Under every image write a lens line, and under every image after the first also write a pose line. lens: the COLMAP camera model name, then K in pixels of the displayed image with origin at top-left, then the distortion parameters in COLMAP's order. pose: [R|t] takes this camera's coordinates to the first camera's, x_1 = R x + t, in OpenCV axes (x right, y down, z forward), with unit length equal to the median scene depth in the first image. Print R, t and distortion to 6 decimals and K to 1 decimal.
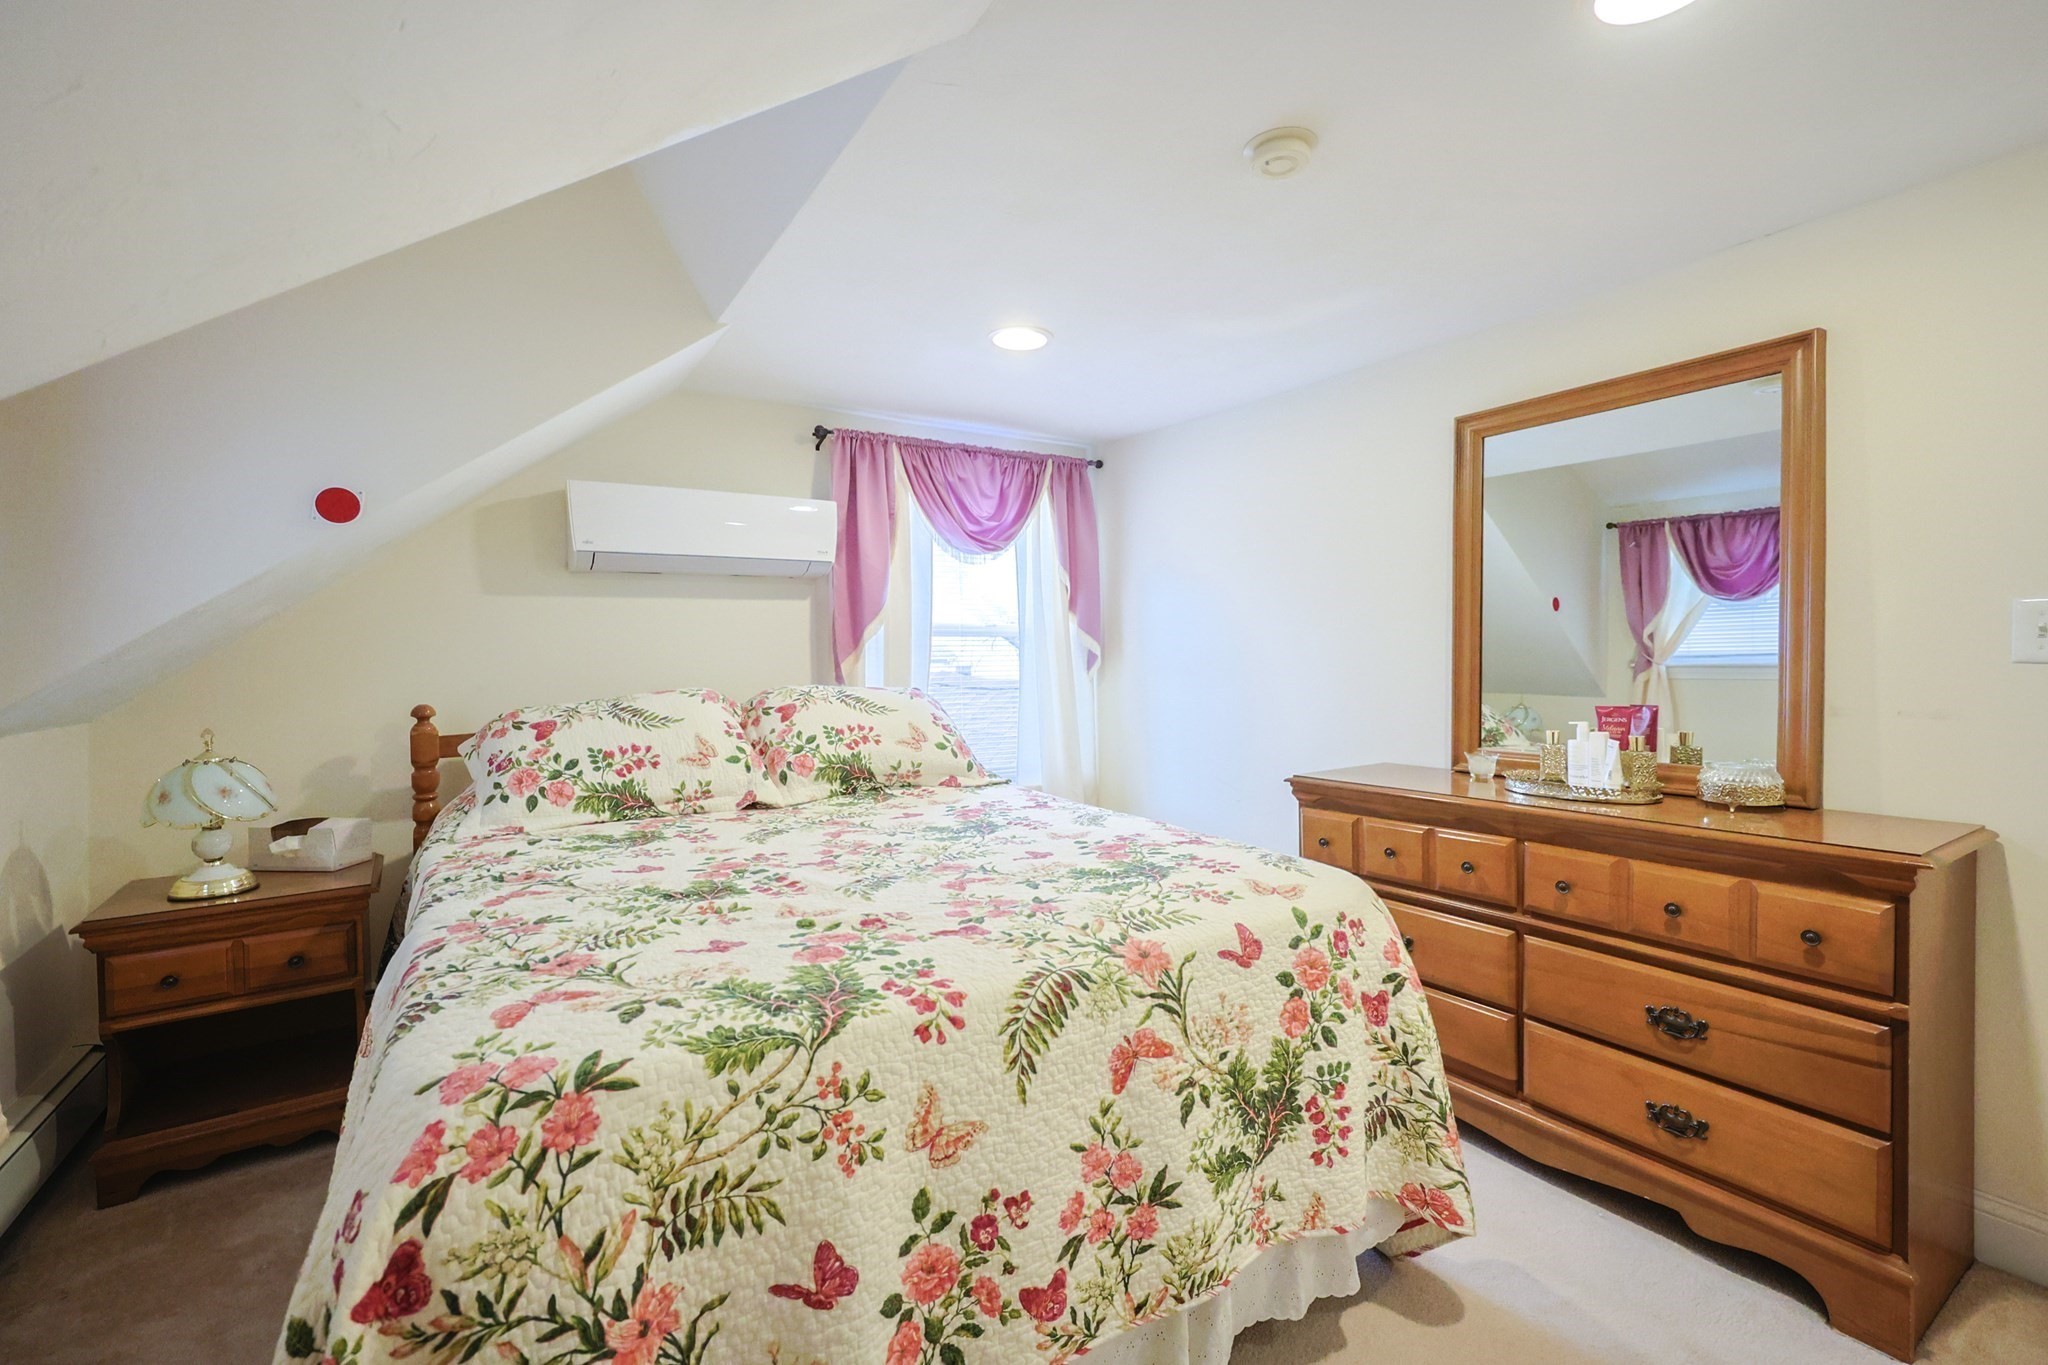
lens RADIAL K [[871.2, 0, 1025.4], [0, 871.2, 668.2], [0, 0, 1]] dist [-0.000357, -0.000162]
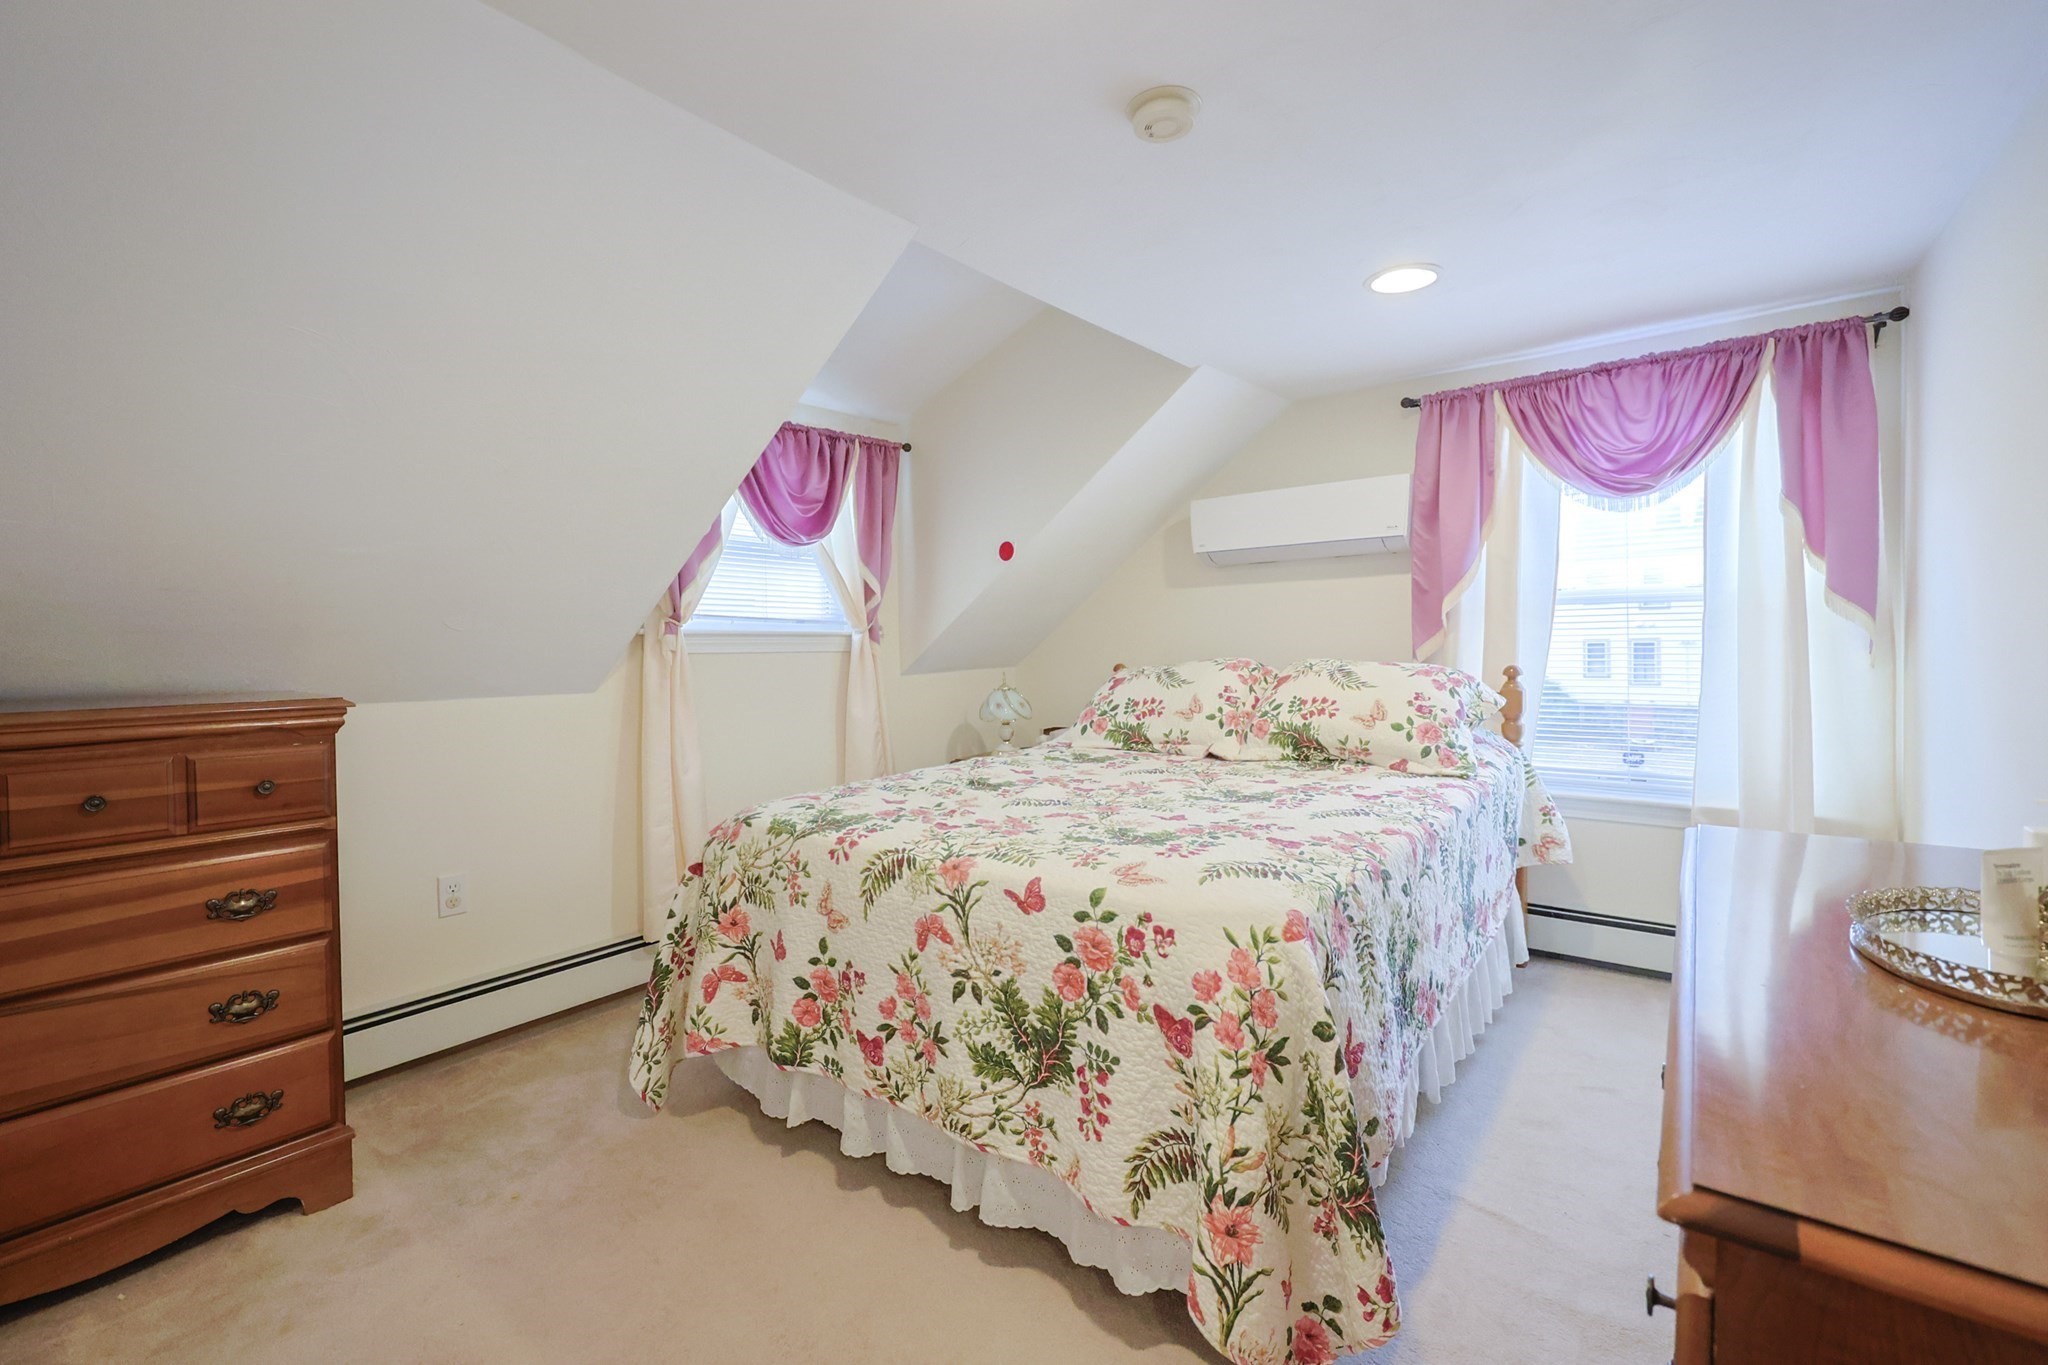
lens RADIAL K [[873.2, 0, 1020.4], [0, 873.2, 641.1], [0, 0, 1]] dist [-0.015260, 0.000011]
pose [[0.330318, 0.010849, -0.943807, 1.329044], [0.001158, 0.999929, 0.011900, -0.030840], [0.943869, -0.005024, 0.330282, 0.608731]]
